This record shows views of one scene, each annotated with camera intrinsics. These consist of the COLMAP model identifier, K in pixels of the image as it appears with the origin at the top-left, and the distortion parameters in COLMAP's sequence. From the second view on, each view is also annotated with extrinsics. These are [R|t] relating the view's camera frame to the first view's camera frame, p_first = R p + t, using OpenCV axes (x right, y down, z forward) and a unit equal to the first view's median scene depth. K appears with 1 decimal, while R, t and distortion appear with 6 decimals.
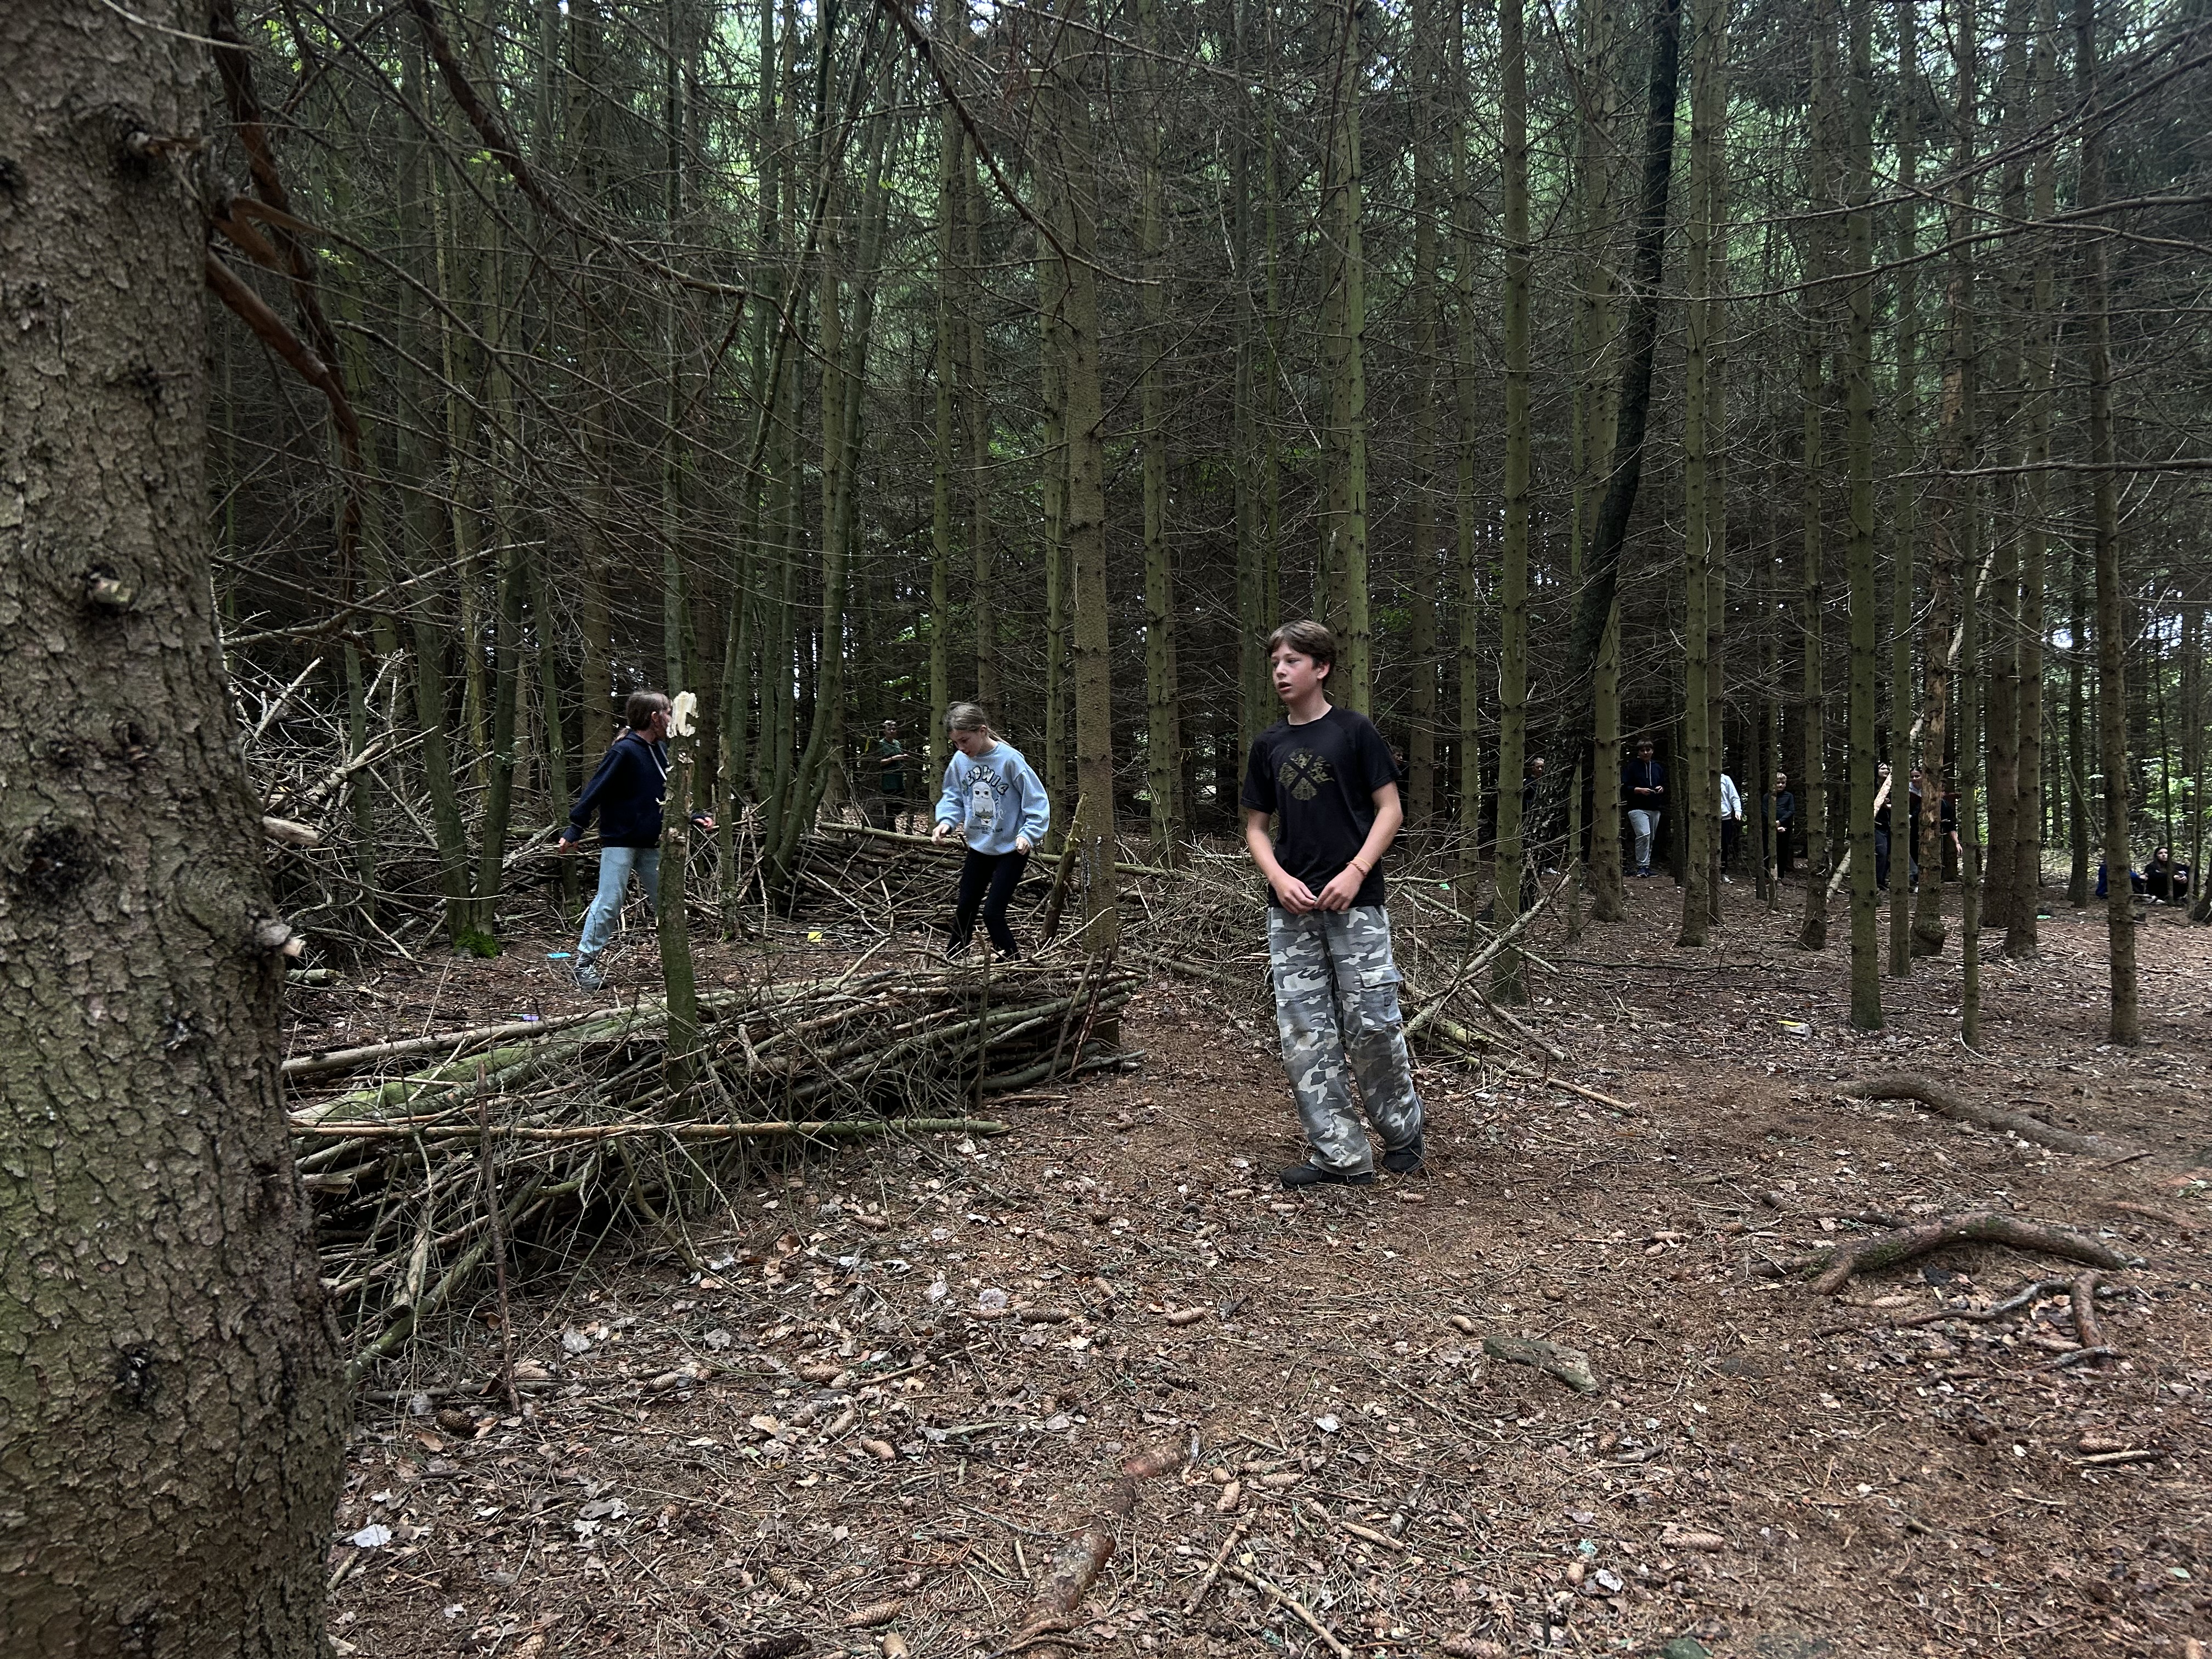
lens RADIAL K [[1674.9, 0, 1111.3], [0, 1674.9, 836.2], [0, 0, 1]] dist [0.000876, -0.001850]
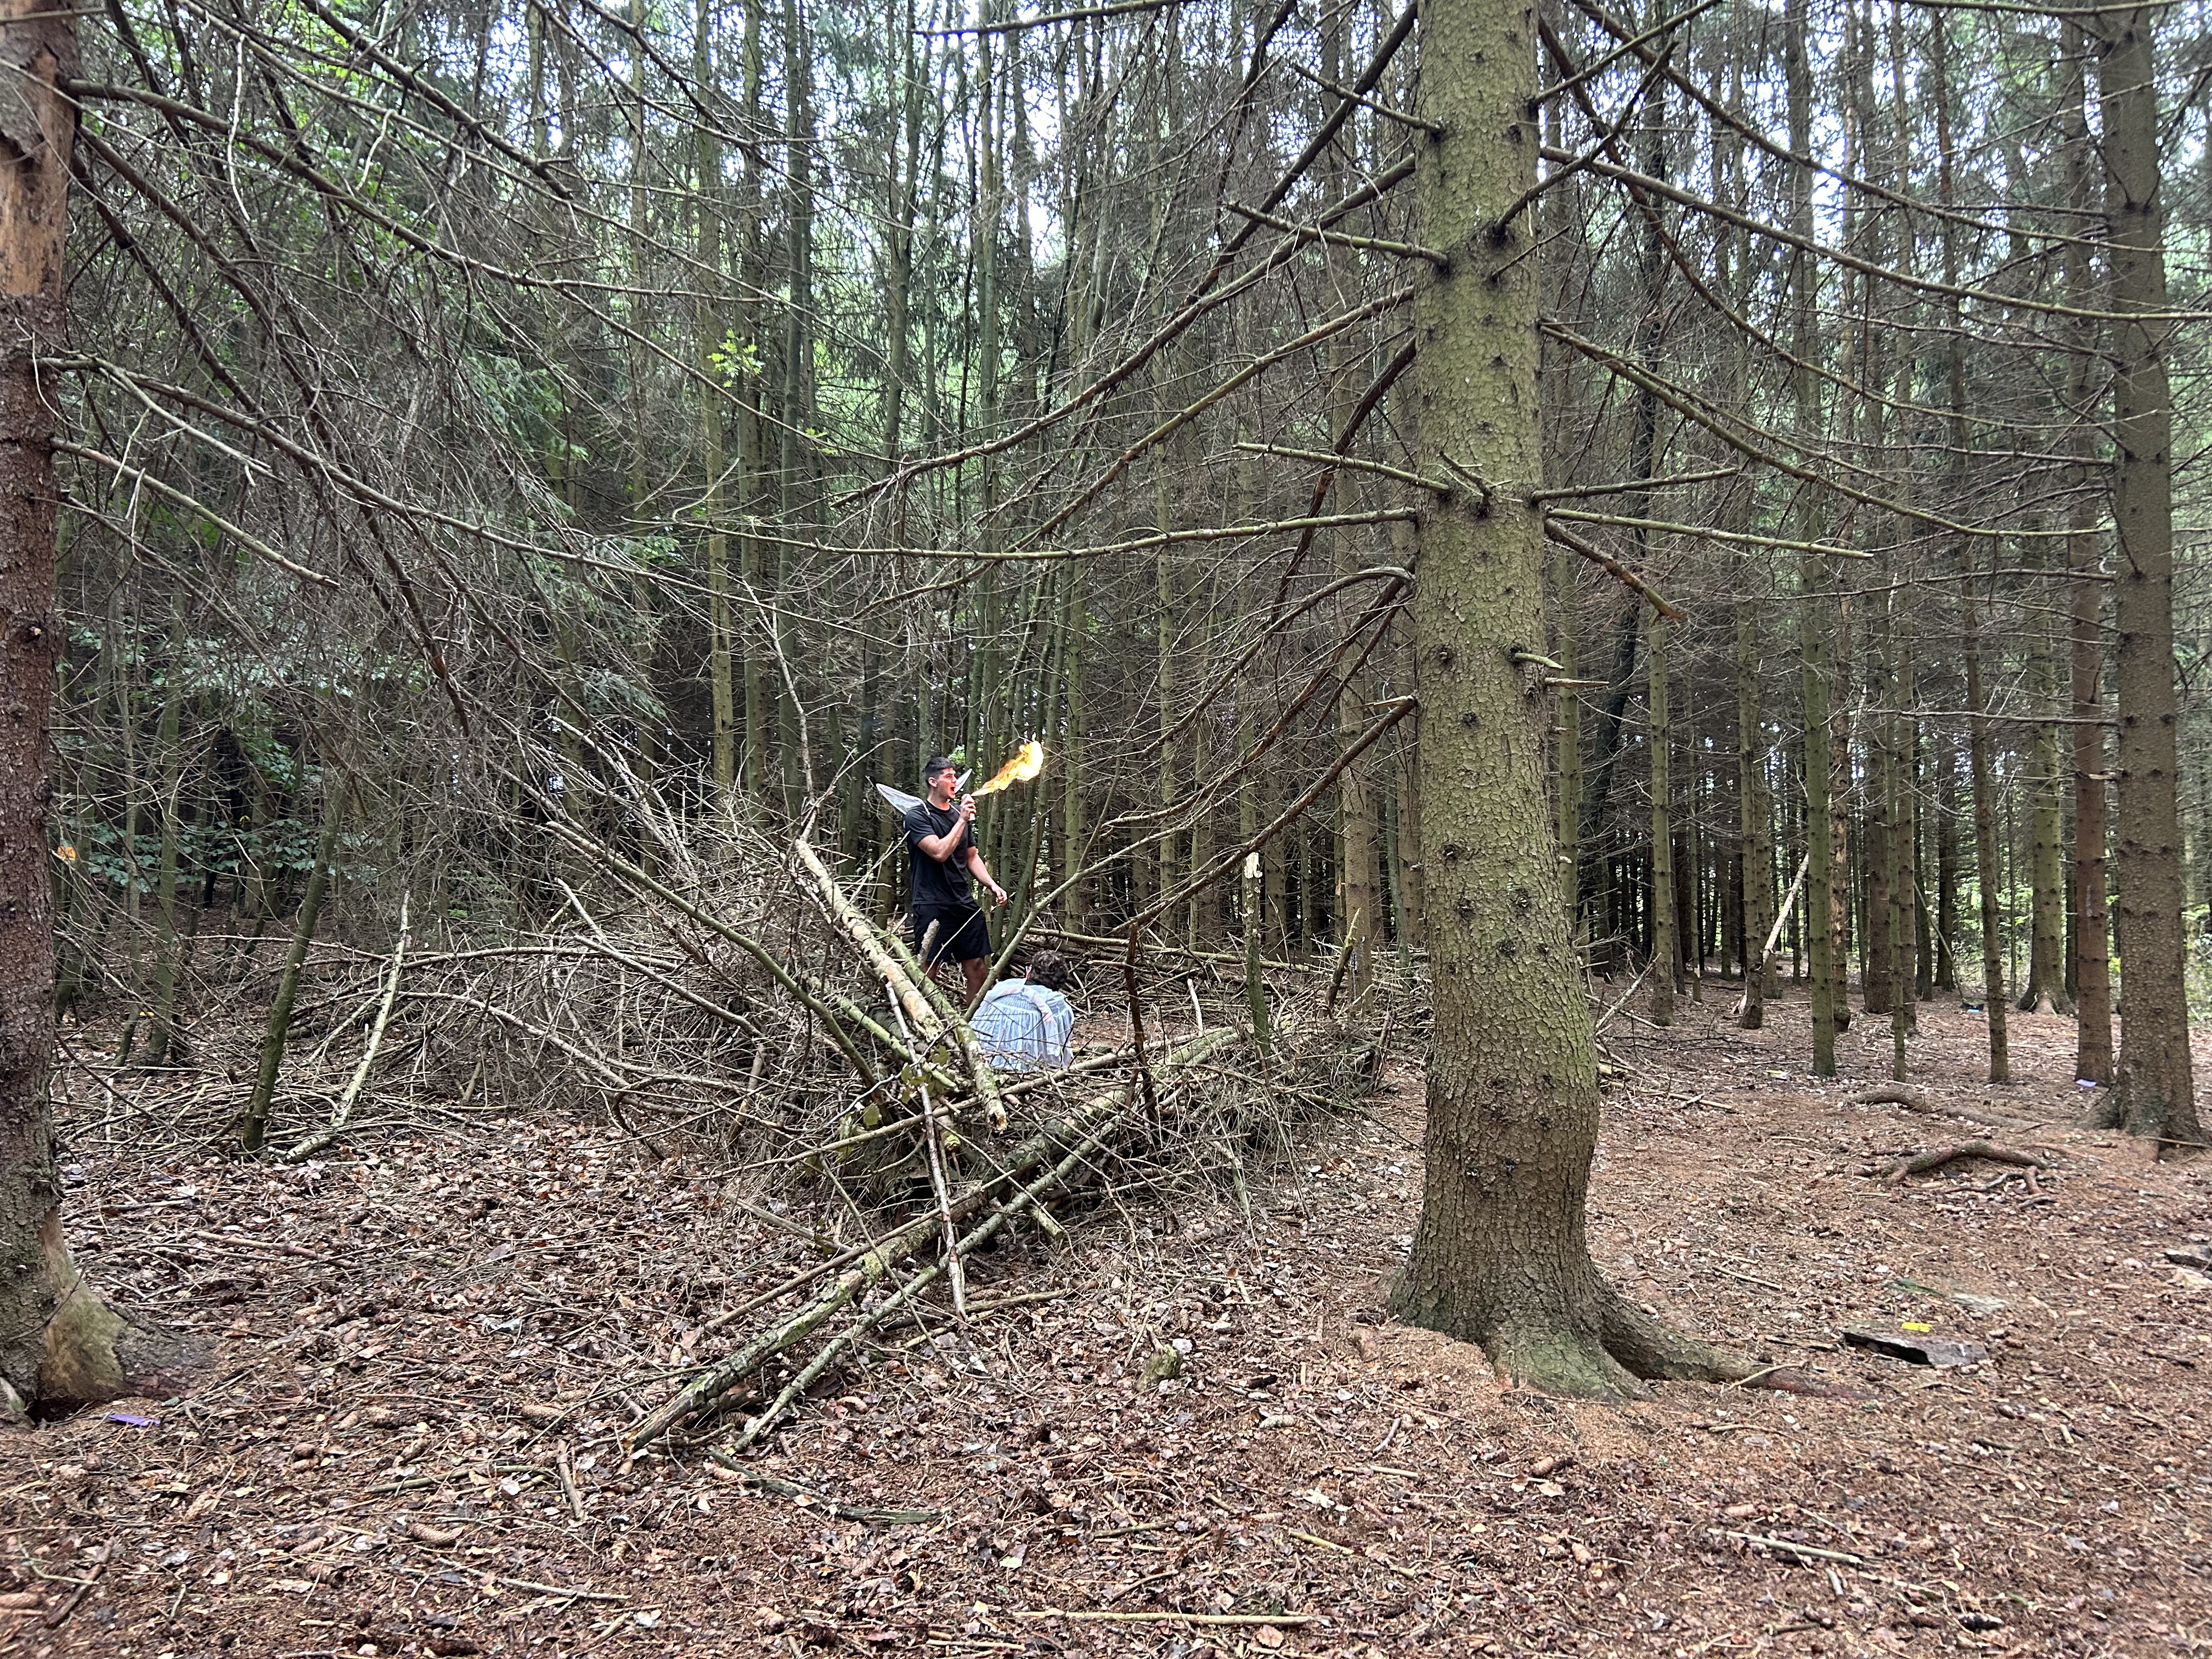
lens RADIAL K [[1674.9, 0, 1100.3], [0, 1674.9, 824.0], [0, 0, 1]] dist [0.000876, -0.001850]
pose [[0.996456, 0.006863, 0.083834, -0.587076], [-0.000898, 0.997478, -0.070977, 0.008490], [-0.084110, 0.070650, 0.993949, -0.768607]]
